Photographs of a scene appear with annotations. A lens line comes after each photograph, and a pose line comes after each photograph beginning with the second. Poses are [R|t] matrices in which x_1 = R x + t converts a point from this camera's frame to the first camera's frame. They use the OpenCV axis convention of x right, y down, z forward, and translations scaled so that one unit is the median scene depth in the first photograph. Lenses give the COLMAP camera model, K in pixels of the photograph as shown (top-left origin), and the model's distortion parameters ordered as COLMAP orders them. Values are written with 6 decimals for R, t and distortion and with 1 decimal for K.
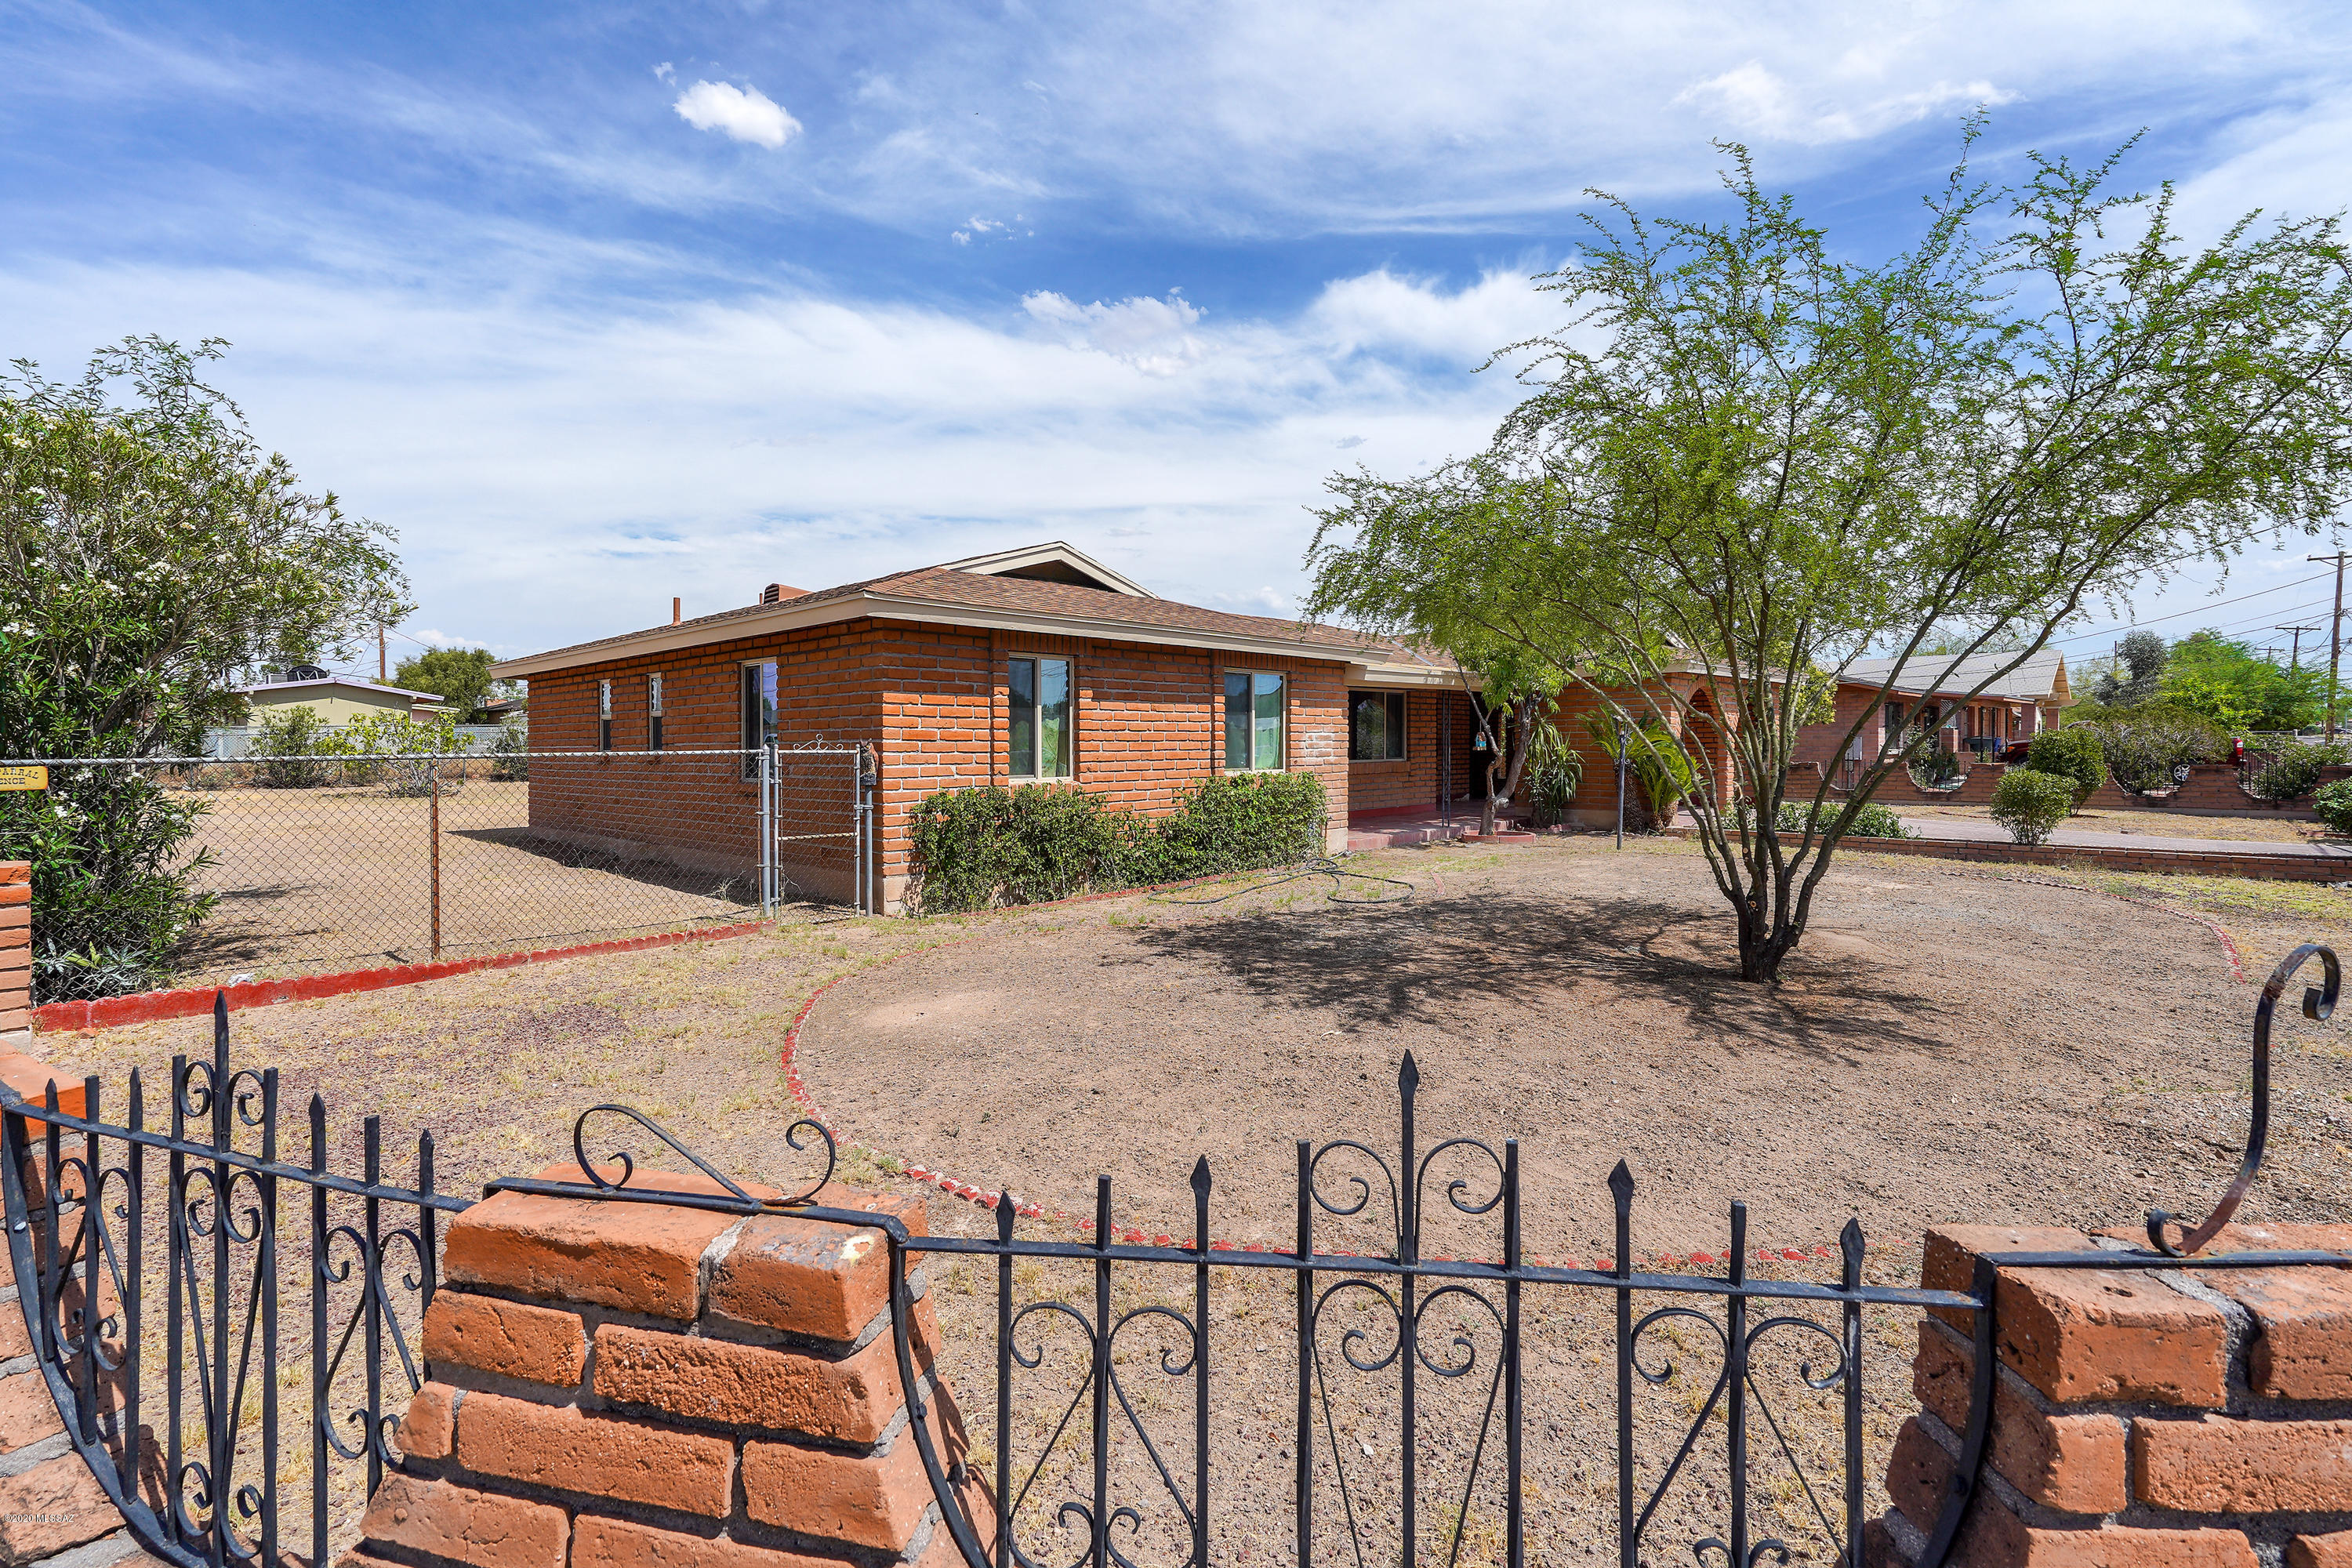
lens RADIAL K [[1106.8, 0, 1173.8], [0, 1106.8, 726.3], [0, 0, 1]] dist [-0.001910, 0.000971]
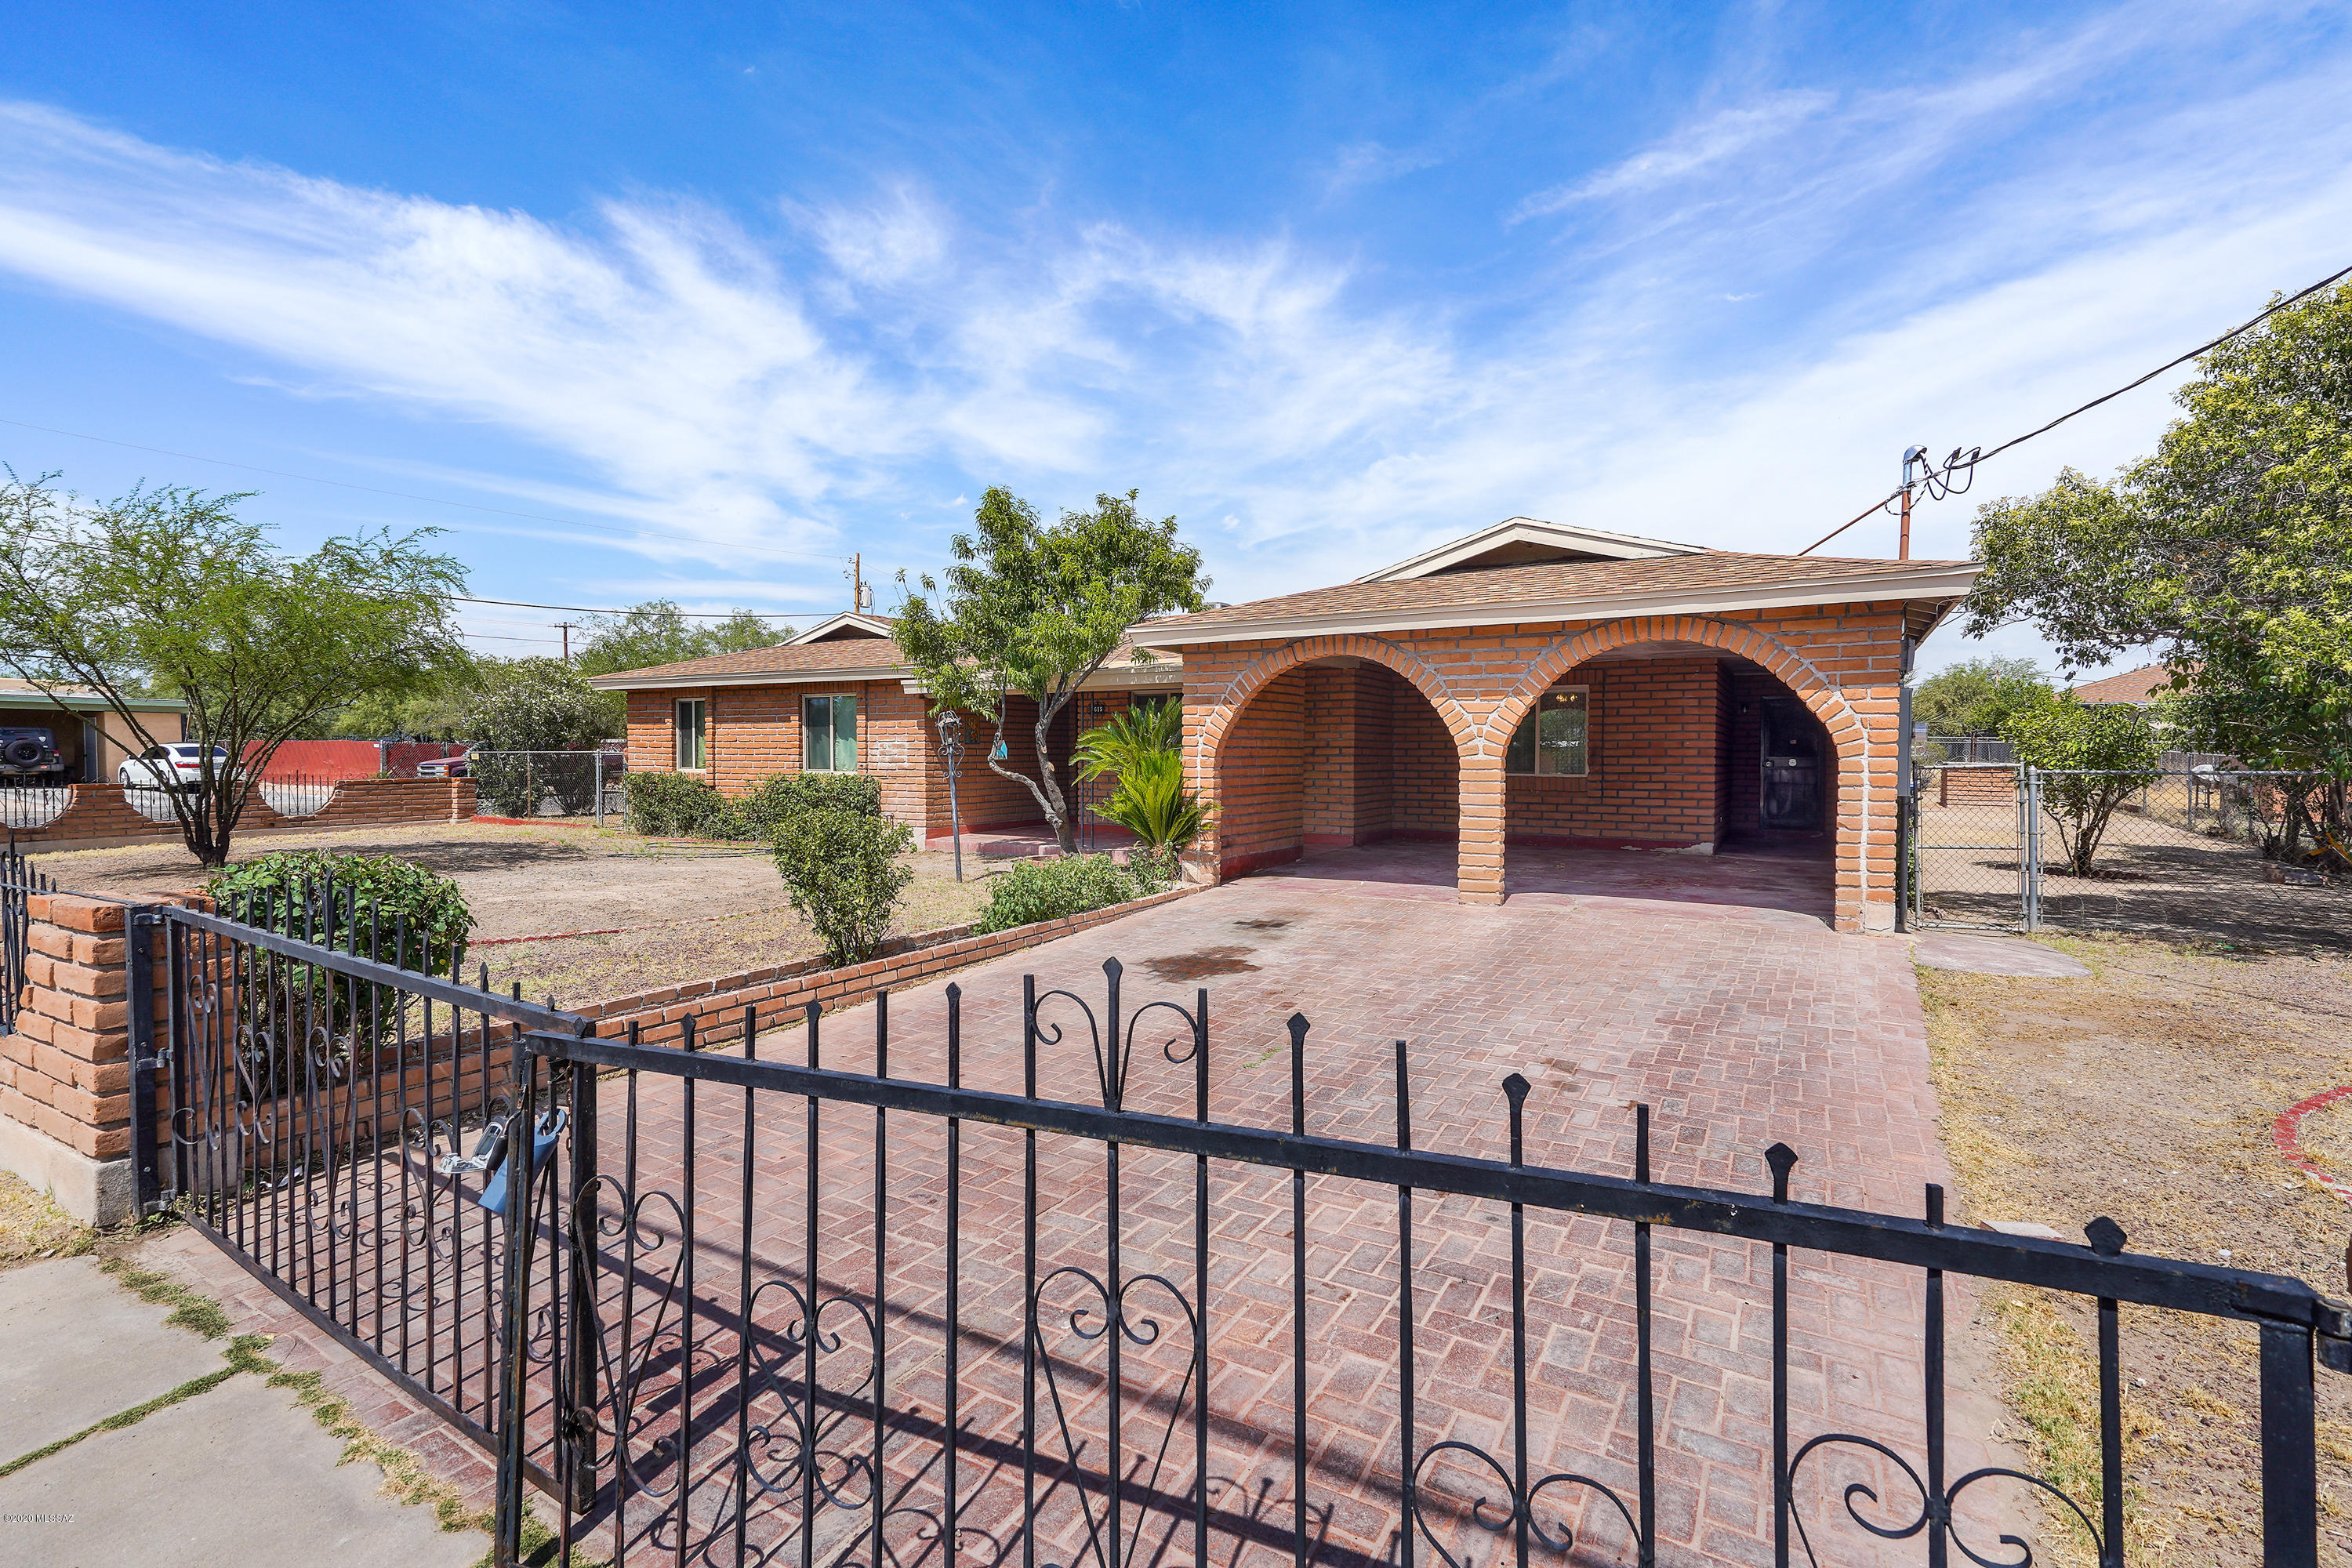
lens RADIAL K [[1142.7, 0, 1131.9], [0, 1142.7, 779.4], [0, 0, 1]] dist [0.025871, 0.001505]
pose [[0.155856, 0.026762, -0.987417, 0.079990], [0.003760, 0.999610, 0.027686, 0.000721], [0.987773, -0.008028, 0.155694, 0.063072]]
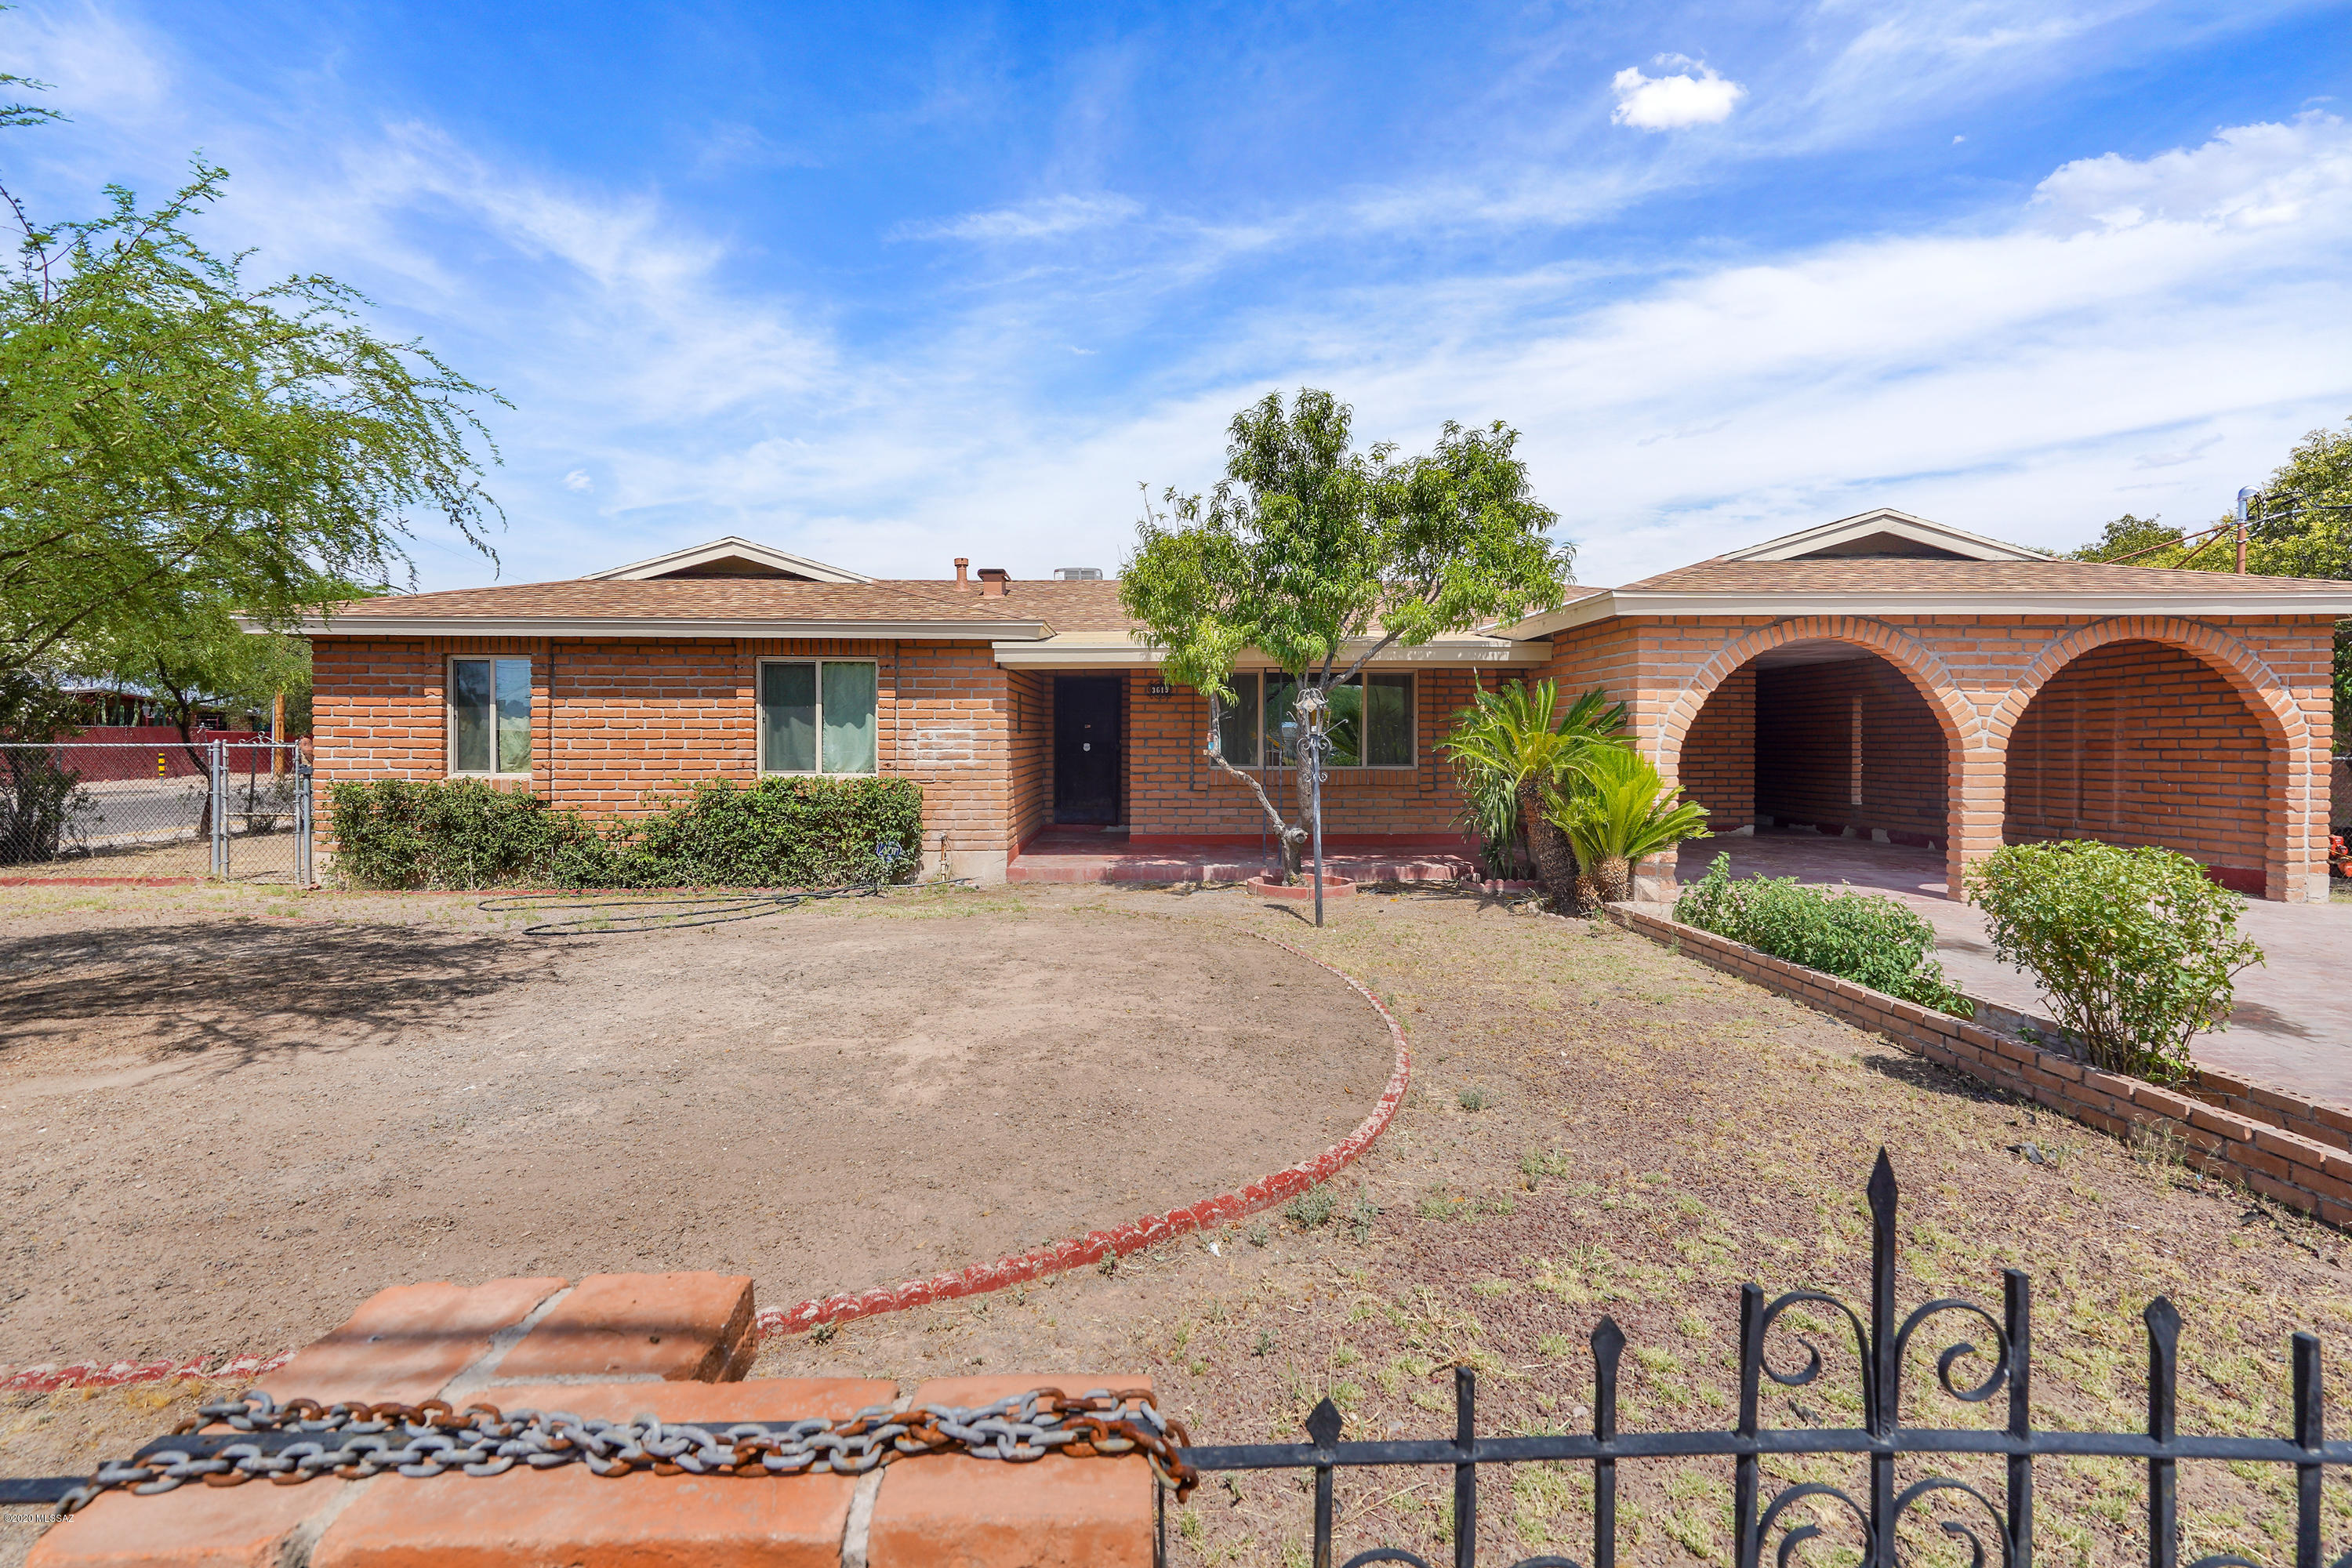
lens RADIAL K [[1106.8, 0, 1173.8], [0, 1106.8, 726.3], [0, 0, 1]] dist [-0.001910, 0.000971]
pose [[0.679092, -0.003356, -0.734046, 0.049506], [0.002545, 0.999994, -0.002217, 0.000292], [0.734049, -0.000363, 0.679097, 0.034208]]
